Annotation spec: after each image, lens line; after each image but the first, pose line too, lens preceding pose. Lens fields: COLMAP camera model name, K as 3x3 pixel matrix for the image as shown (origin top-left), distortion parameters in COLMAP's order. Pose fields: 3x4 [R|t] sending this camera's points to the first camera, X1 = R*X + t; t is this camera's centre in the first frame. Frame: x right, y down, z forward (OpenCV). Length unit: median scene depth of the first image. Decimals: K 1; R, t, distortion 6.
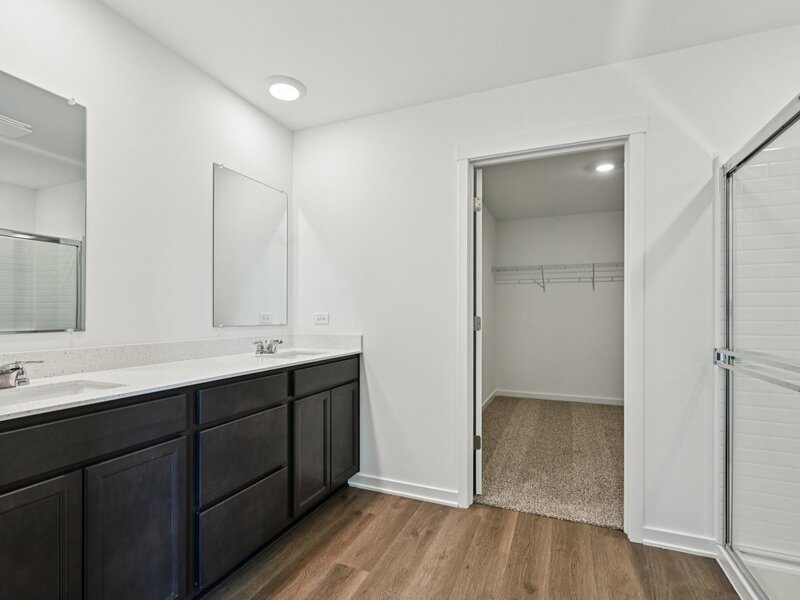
lens RADIAL K [[387.4, 0, 399.2], [0, 387.4, 306.3], [0, 0, 1]] dist [-0.001093, -0.000250]
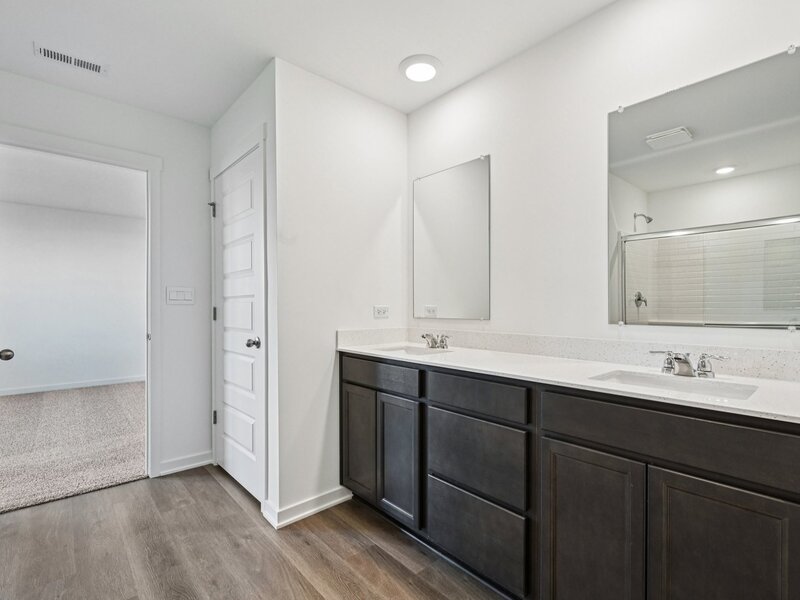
lens RADIAL K [[396.4, 0, 400.0], [0, 396.4, 300.0], [0, 0, 1]] dist [0.003574, 0.000575]
pose [[-0.432058, -0.016693, -0.901691, 0.576633], [0.017142, 0.999496, -0.026717, 0.027028], [0.901683, -0.027001, -0.431555, 1.329040]]
